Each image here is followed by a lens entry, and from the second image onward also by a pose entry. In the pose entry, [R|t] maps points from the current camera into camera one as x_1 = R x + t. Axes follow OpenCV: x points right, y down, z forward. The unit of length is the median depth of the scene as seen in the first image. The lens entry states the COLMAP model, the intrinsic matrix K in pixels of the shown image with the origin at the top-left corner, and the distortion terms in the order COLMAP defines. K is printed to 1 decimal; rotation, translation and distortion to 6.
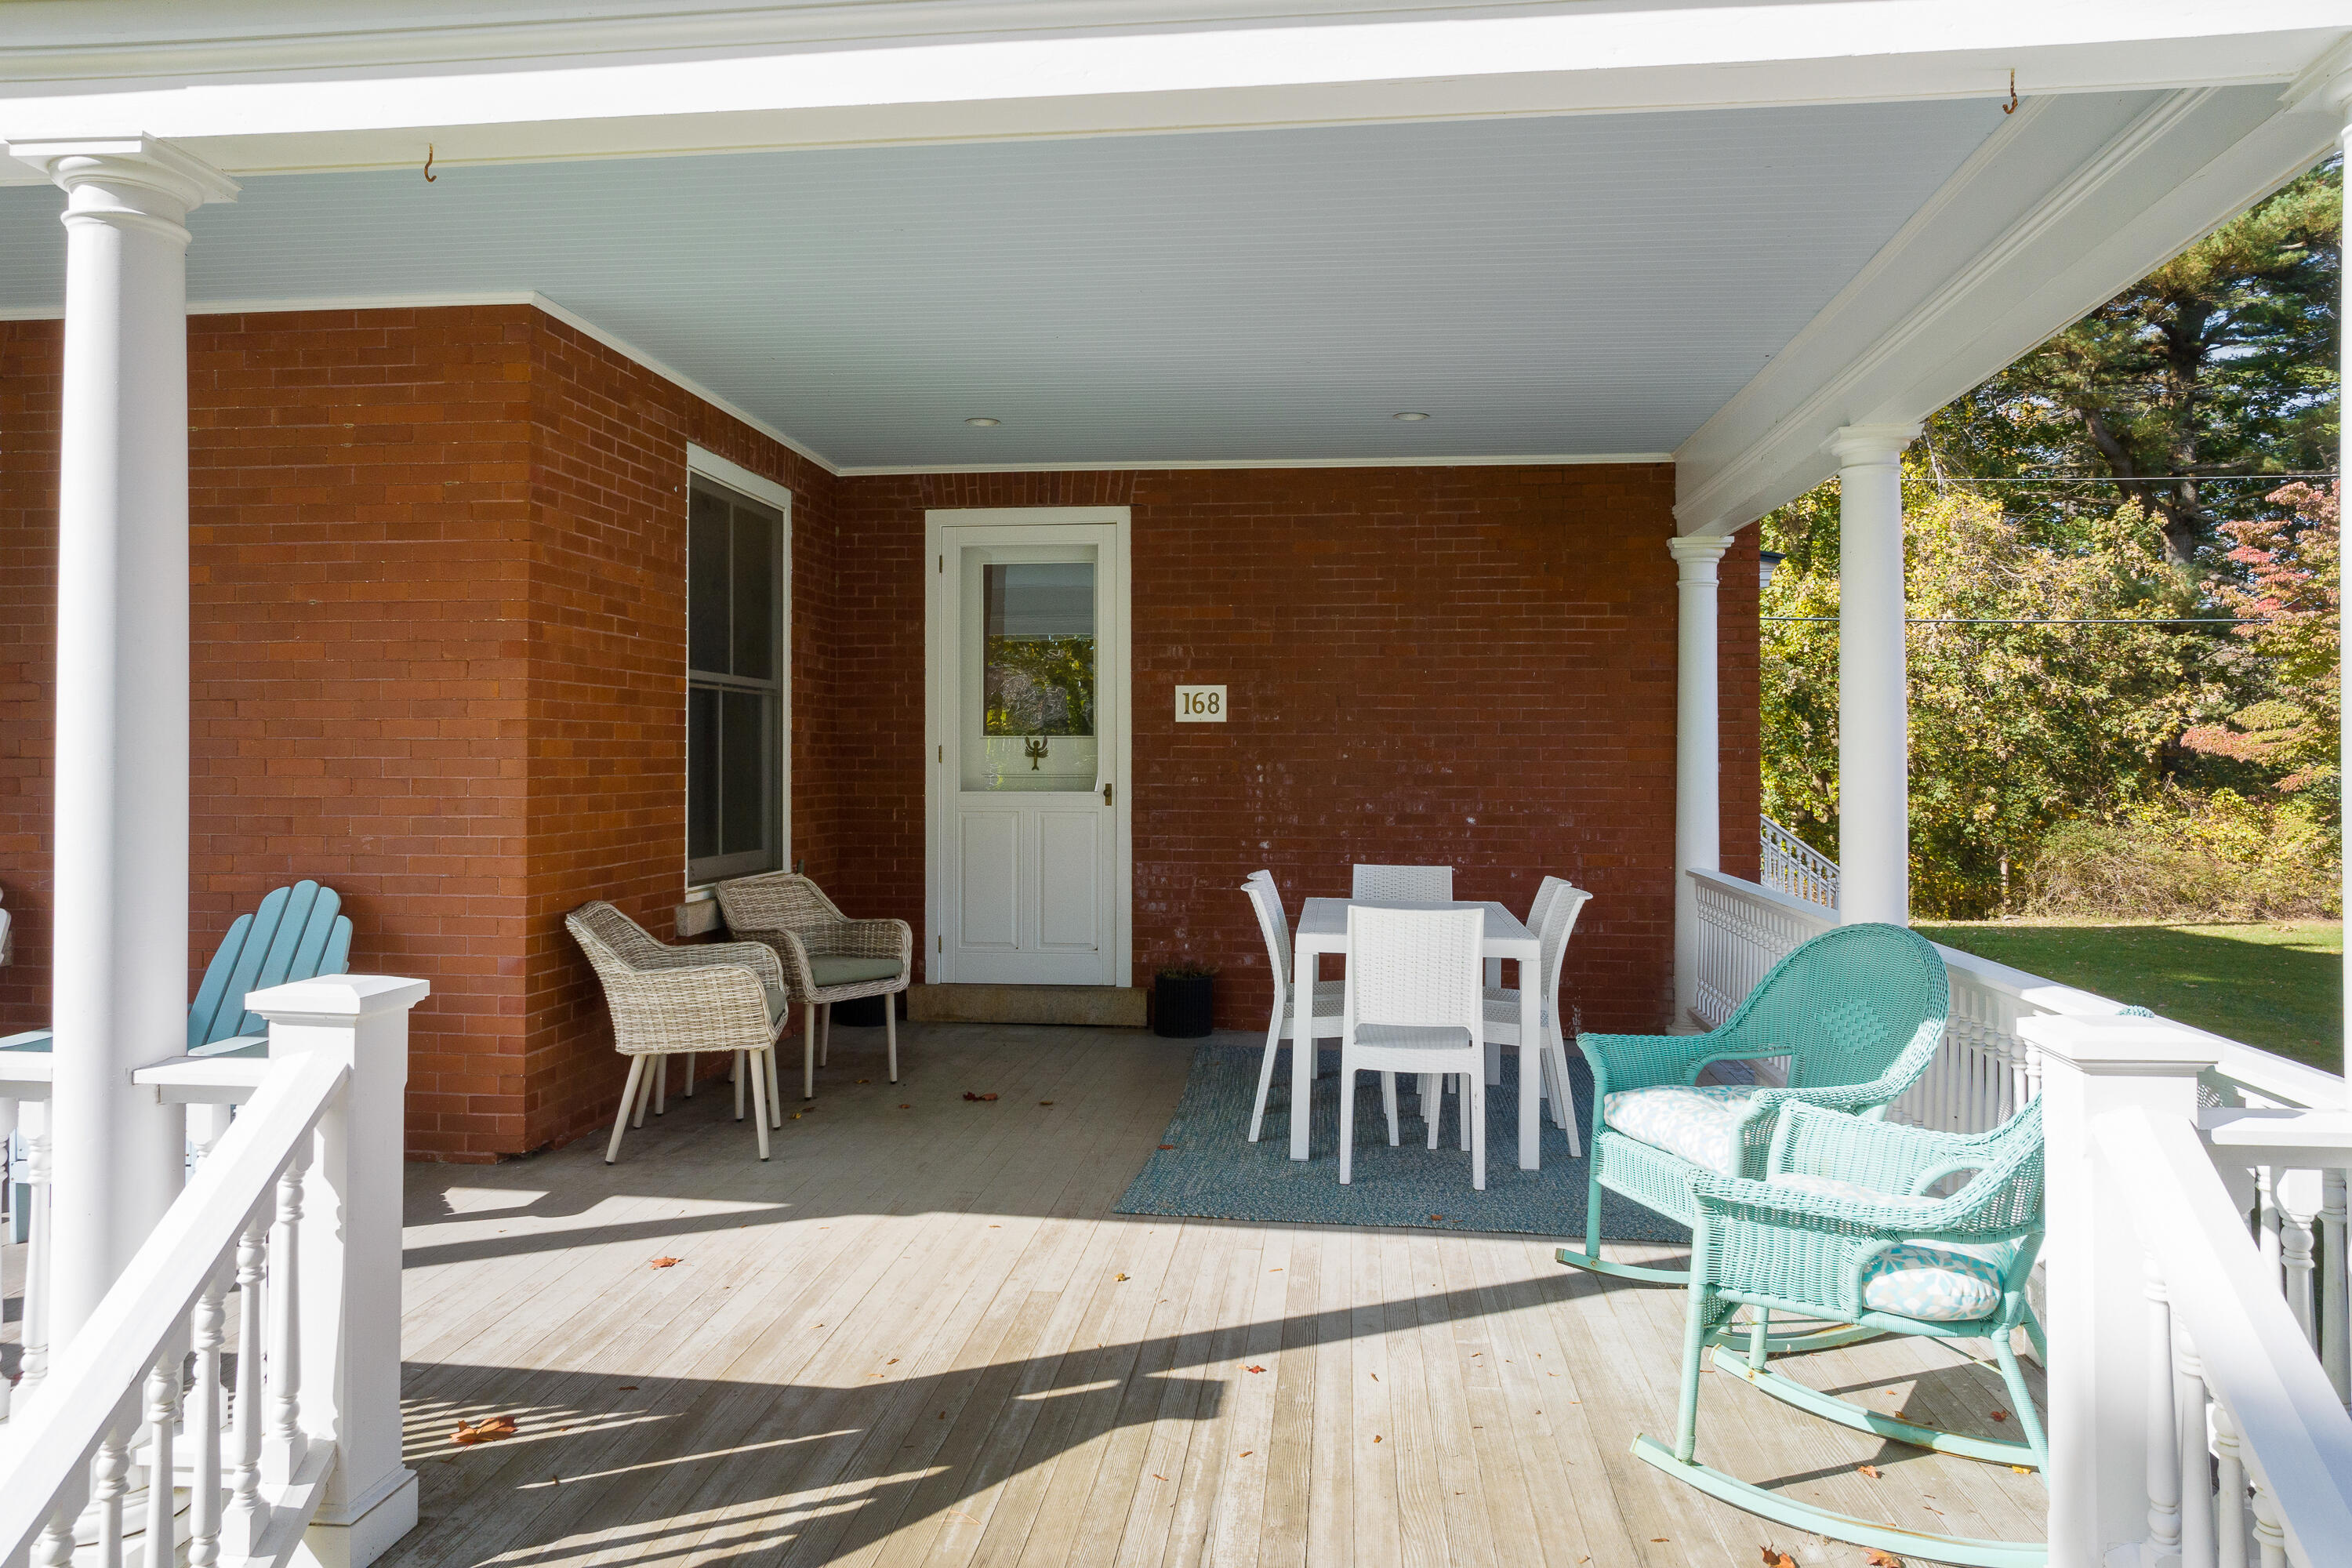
lens RADIAL K [[1620.2, 0, 1170.7], [0, 1620.2, 733.9], [0, 0, 1]] dist [-0.028159, 0.045998]
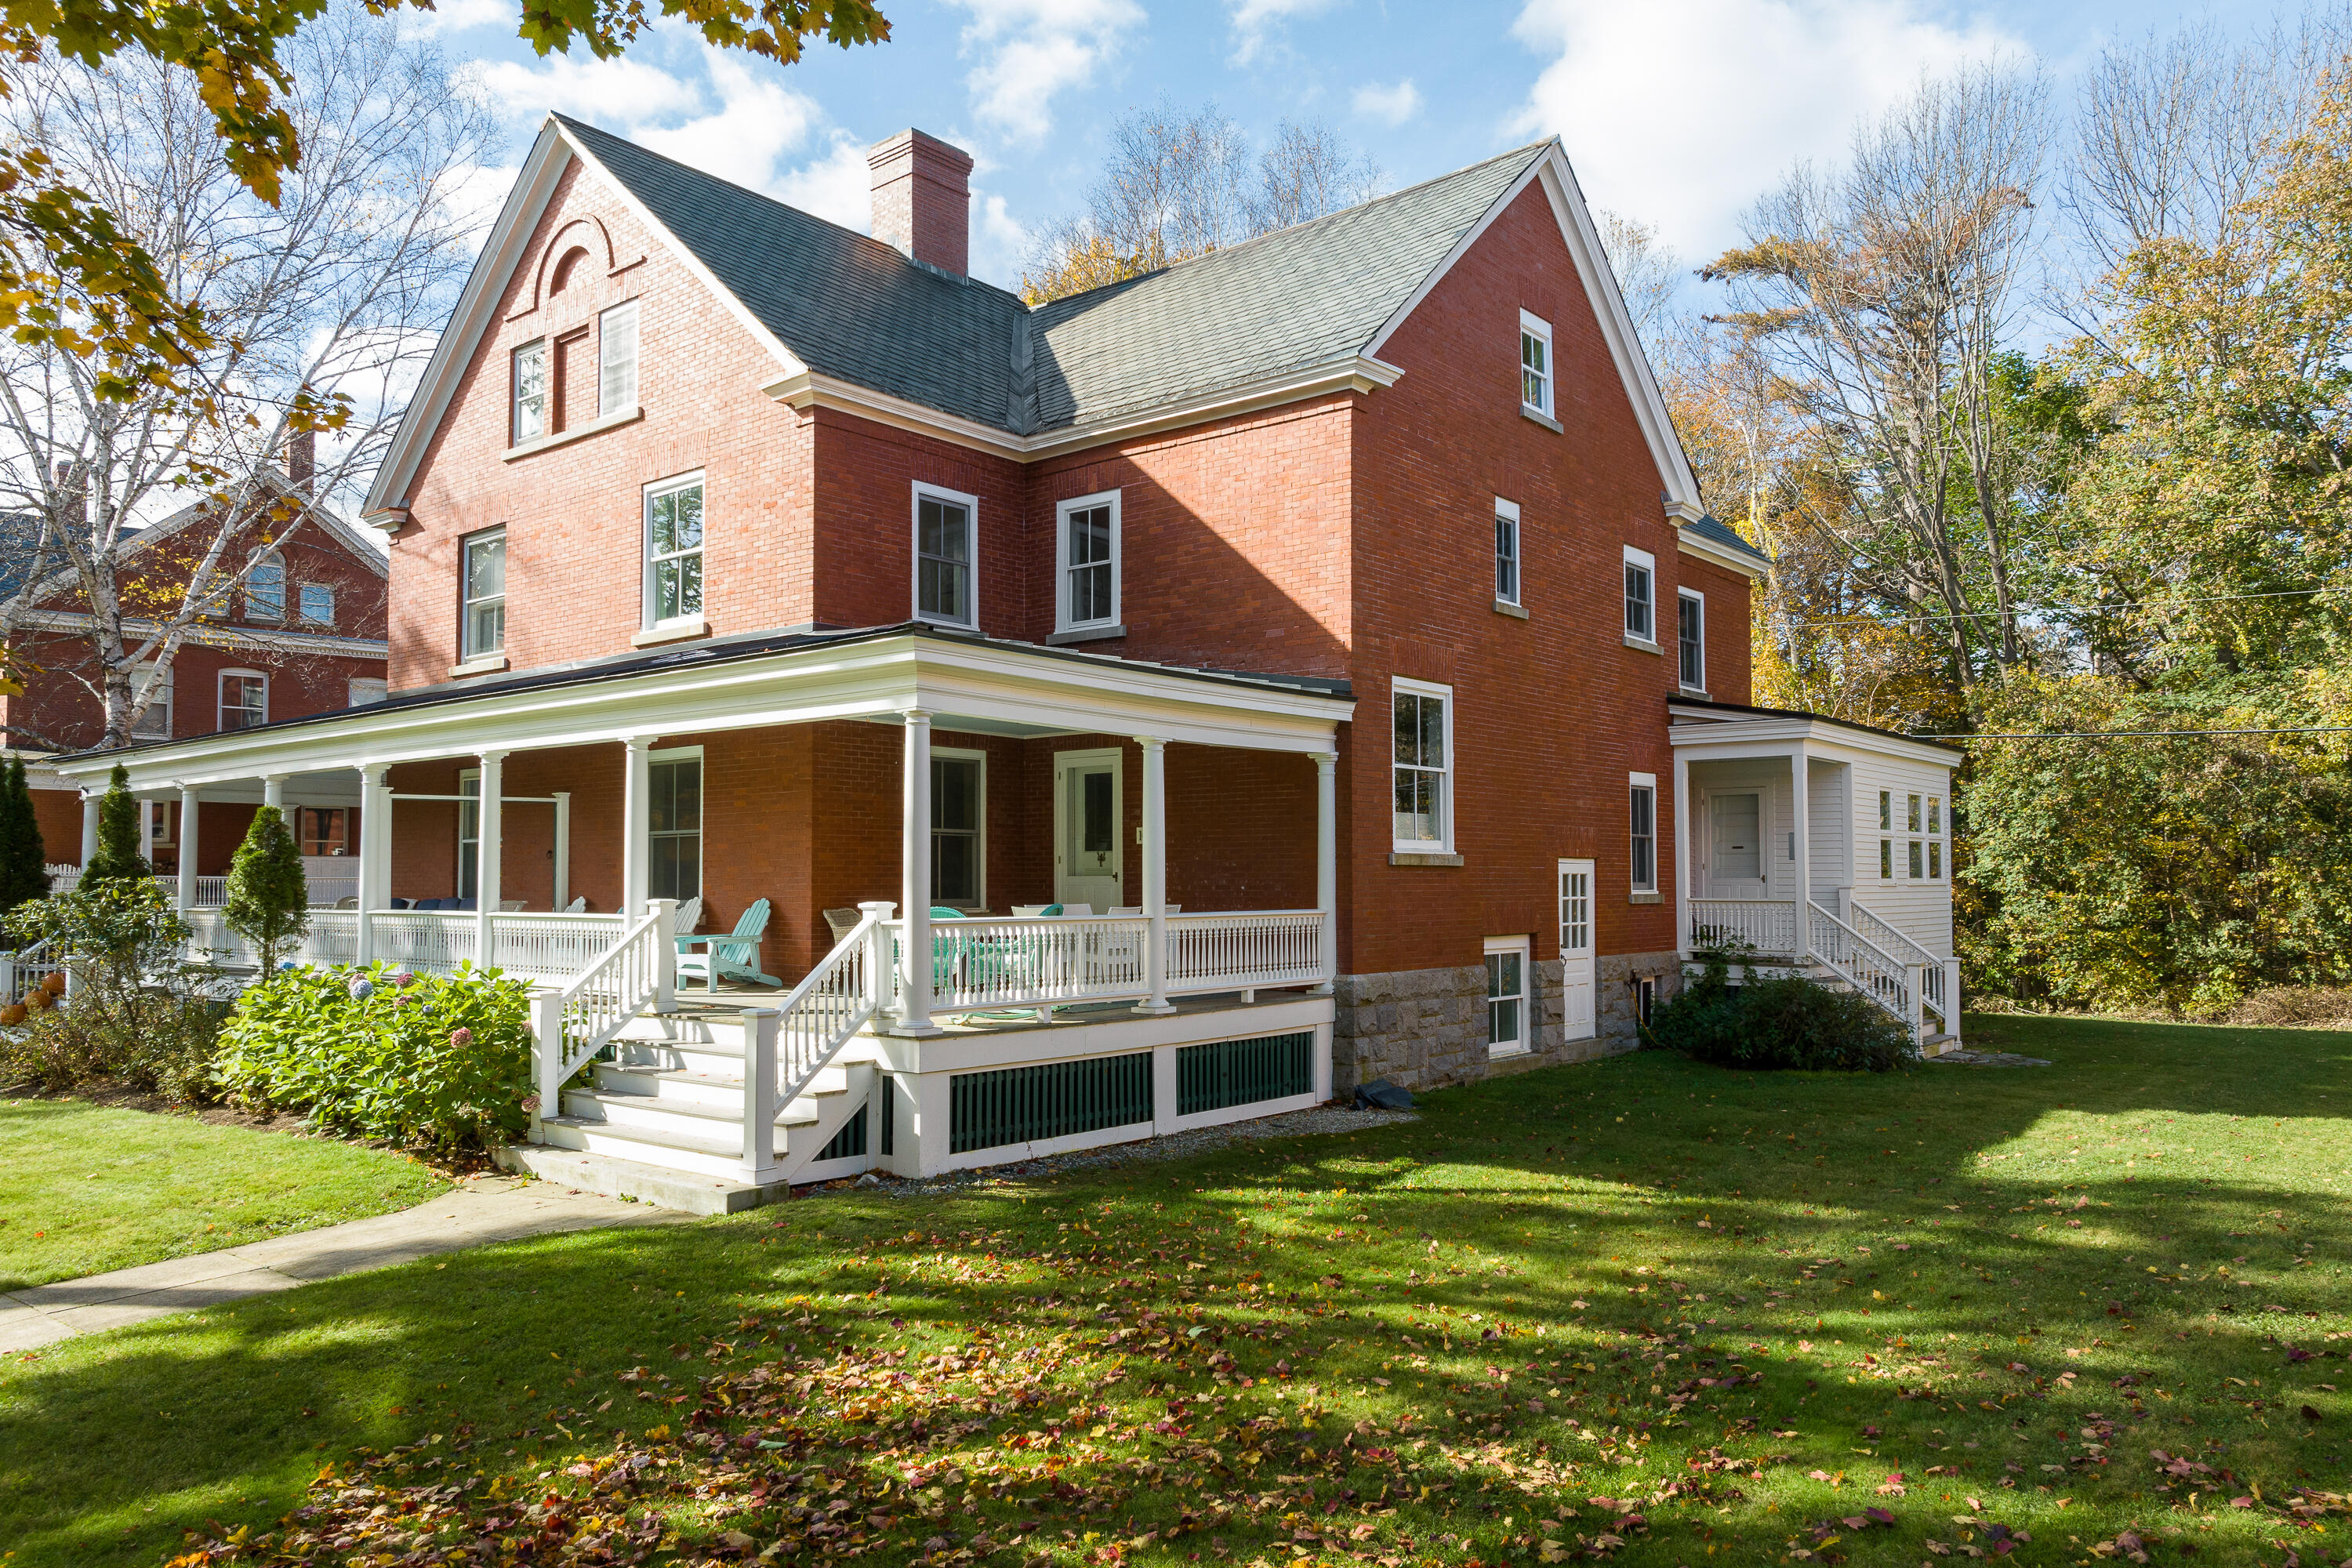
lens RADIAL K [[1620.5, 0, 1175.5], [0, 1620.5, 820.7], [0, 0, 1]] dist [0.001837, 0.005111]
pose [[0.843249, -0.023975, -0.536989, 1.222362], [0.010680, 0.999555, -0.027856, 0.022583], [0.537417, 0.017754, 0.843129, -0.829546]]
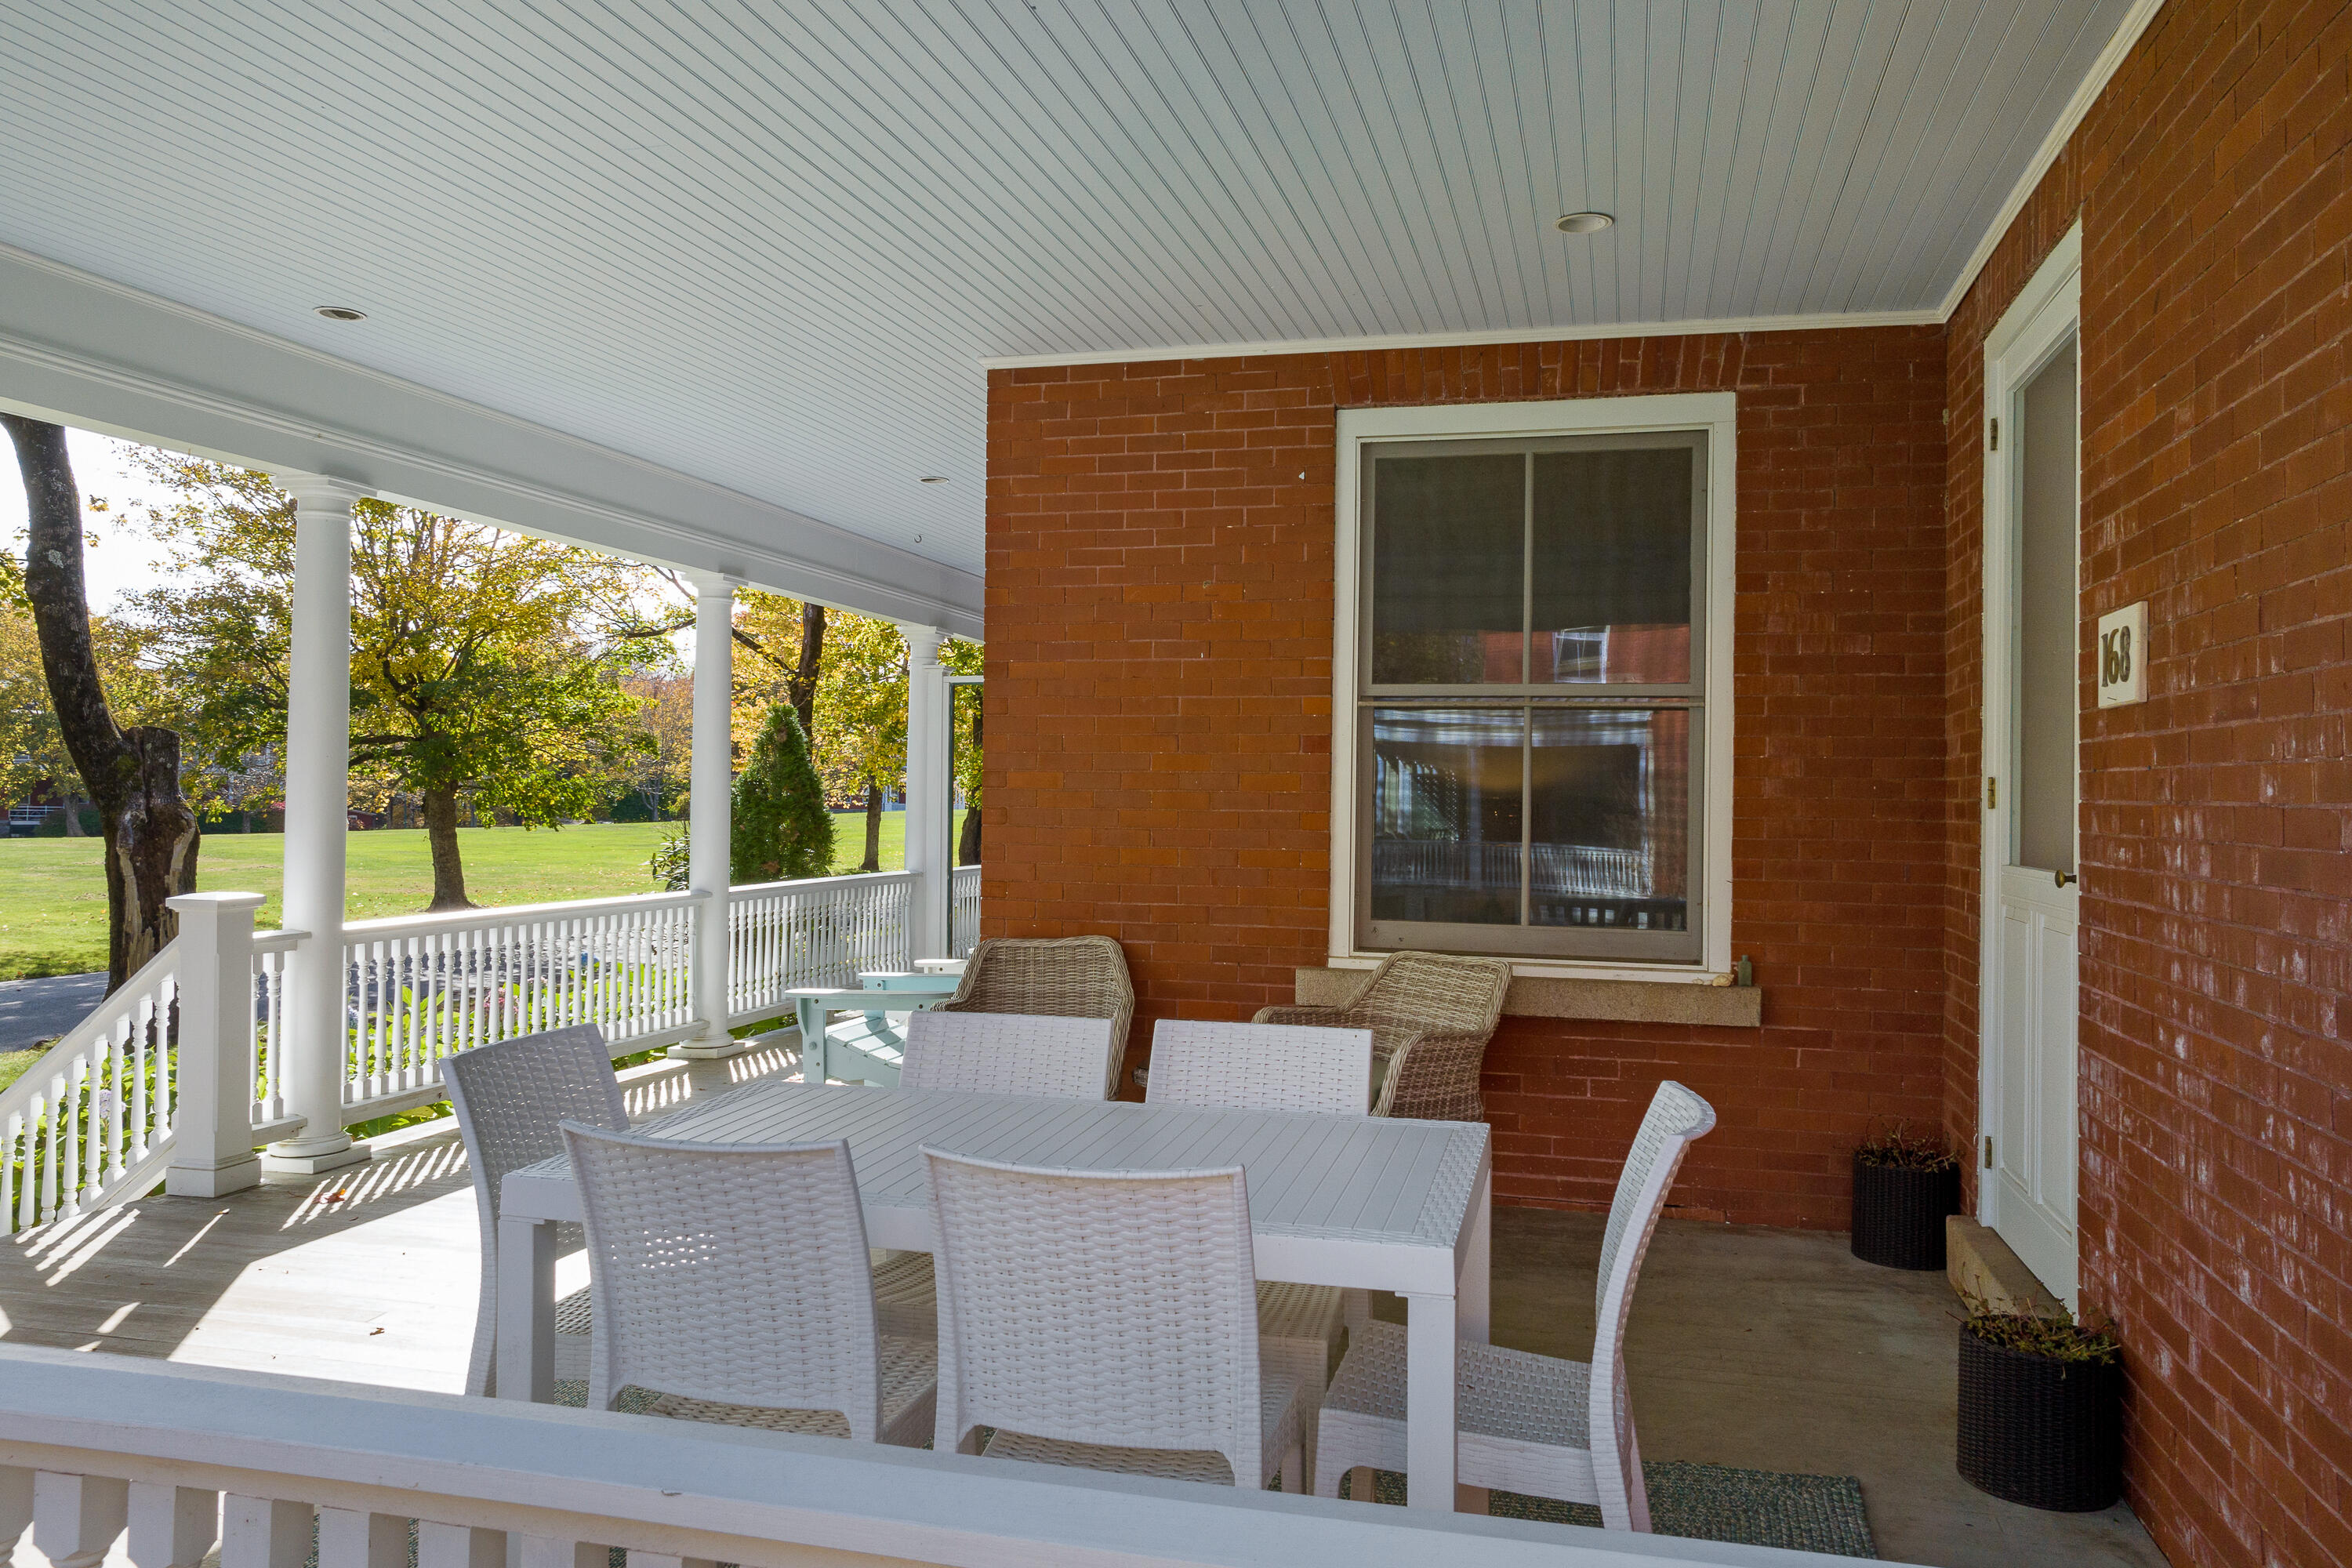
lens RADIAL K [[1678.0, 0, 1176.0], [0, 1678.0, 784.0], [0, 0, 1]] dist [0.001372, 0.000494]
pose [[-0.133143, -0.007034, -0.991072, 0.439518], [0.002672, 0.999969, -0.007457, 0.012119], [0.991093, -0.003641, -0.133120, 0.807345]]
